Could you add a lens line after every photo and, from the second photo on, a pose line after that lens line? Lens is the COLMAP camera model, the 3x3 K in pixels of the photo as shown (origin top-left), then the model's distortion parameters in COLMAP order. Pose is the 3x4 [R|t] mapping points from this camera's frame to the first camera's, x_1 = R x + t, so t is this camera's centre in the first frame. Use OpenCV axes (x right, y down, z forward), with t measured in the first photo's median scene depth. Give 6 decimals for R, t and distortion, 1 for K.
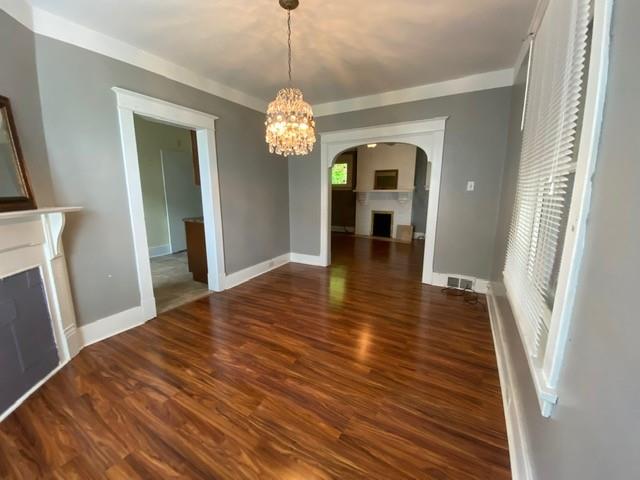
lens RADIAL K [[261.5, 0, 316.6], [0, 261.5, 236.6], [0, 0, 1]] dist [0.039034, -0.028612]
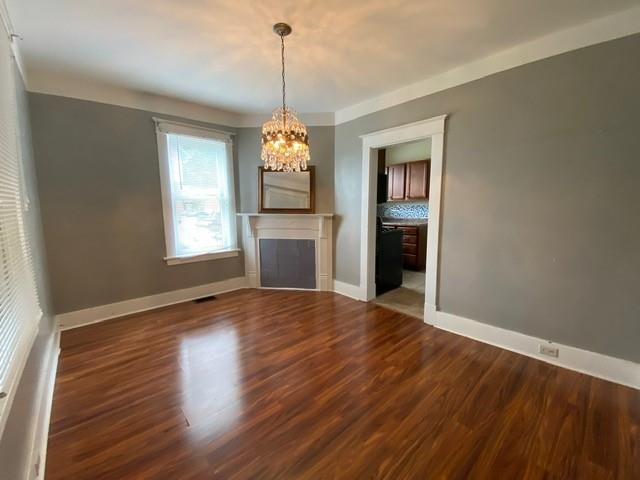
lens RADIAL K [[261.5, 0, 316.6], [0, 261.5, 236.6], [0, 0, 1]] dist [0.039034, -0.028612]
pose [[-0.308417, 0.119013, -0.943777, 0.537126], [-0.158542, 0.971835, 0.174362, -0.161176], [0.937946, 0.203404, -0.280862, 0.902031]]
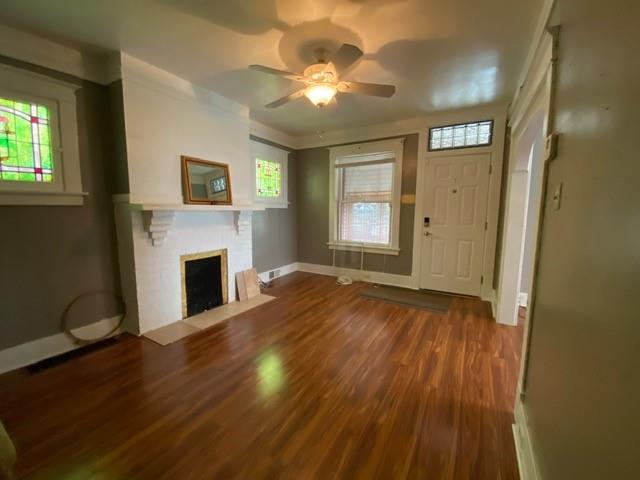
lens RADIAL K [[261.5, 0, 316.6], [0, 261.5, 236.6], [0, 0, 1]] dist [0.039034, -0.028612]
pose [[0.006693, -0.109469, 0.993968, -0.386755], [0.170418, 0.979574, 0.106736, -0.287388], [-0.985349, 0.168675, 0.025212, 1.655146]]
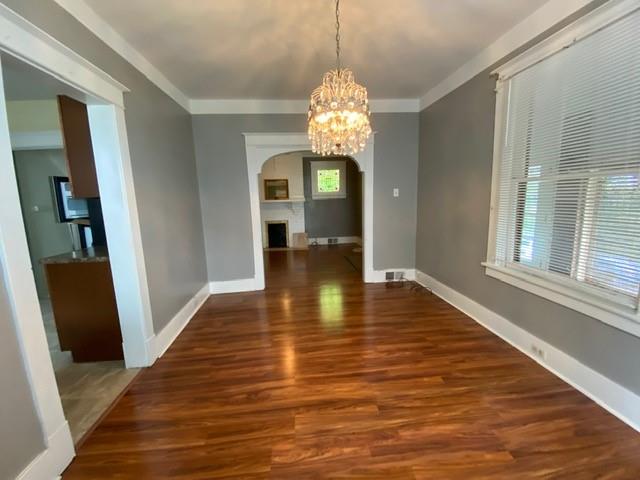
lens RADIAL K [[261.5, 0, 316.6], [0, 261.5, 236.6], [0, 0, 1]] dist [0.039034, -0.028612]
pose [[0.811857, -0.112141, 0.572985, -0.396576], [0.135109, 0.990828, 0.002484, -0.046226], [-0.568008, 0.075398, 0.819562, 0.248164]]
